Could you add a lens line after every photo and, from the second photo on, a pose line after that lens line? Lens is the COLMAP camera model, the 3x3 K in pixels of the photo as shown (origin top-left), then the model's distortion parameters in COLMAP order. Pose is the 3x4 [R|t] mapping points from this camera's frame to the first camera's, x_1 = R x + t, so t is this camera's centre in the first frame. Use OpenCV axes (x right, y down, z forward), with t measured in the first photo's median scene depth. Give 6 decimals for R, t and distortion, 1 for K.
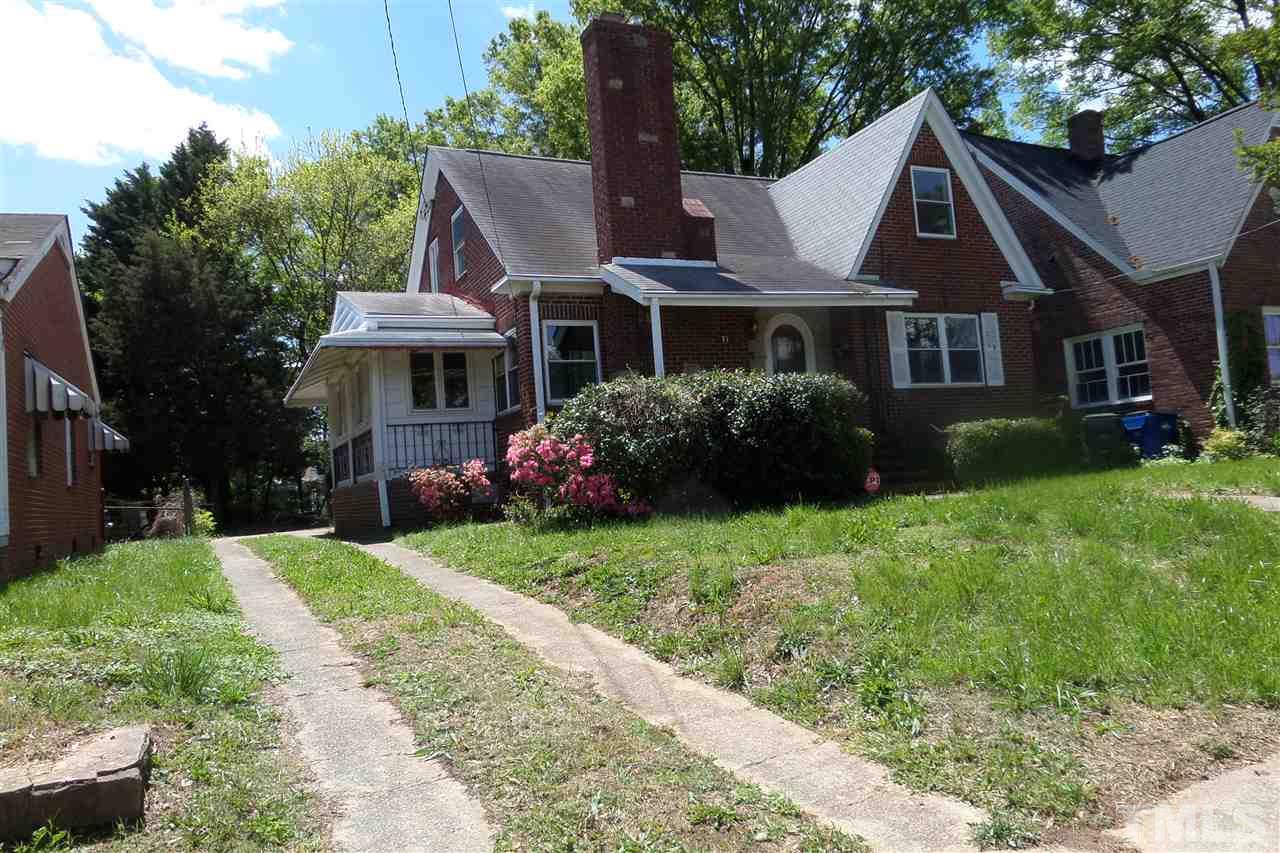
lens RADIAL K [[919.6, 0, 637.9], [0, 919.6, 423.9], [0, 0, 1]] dist [-0.017210, -0.001565]
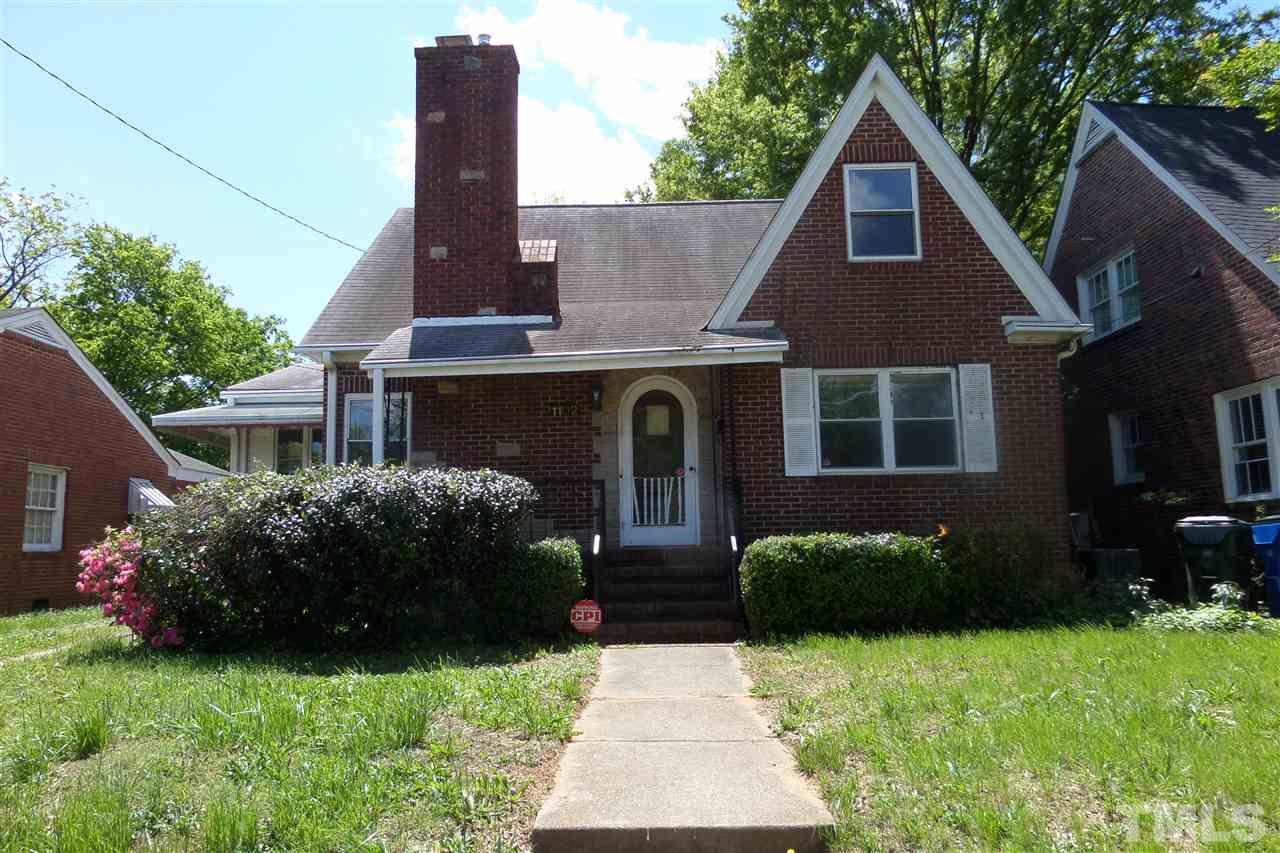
lens RADIAL K [[919.6, 0, 637.9], [0, 919.6, 423.9], [0, 0, 1]] dist [-0.017210, -0.001565]
pose [[0.897963, -0.005086, -0.440042, 0.470260], [-0.017311, 0.998751, -0.046870, -0.041817], [0.439730, 0.049705, 0.896753, 0.292500]]
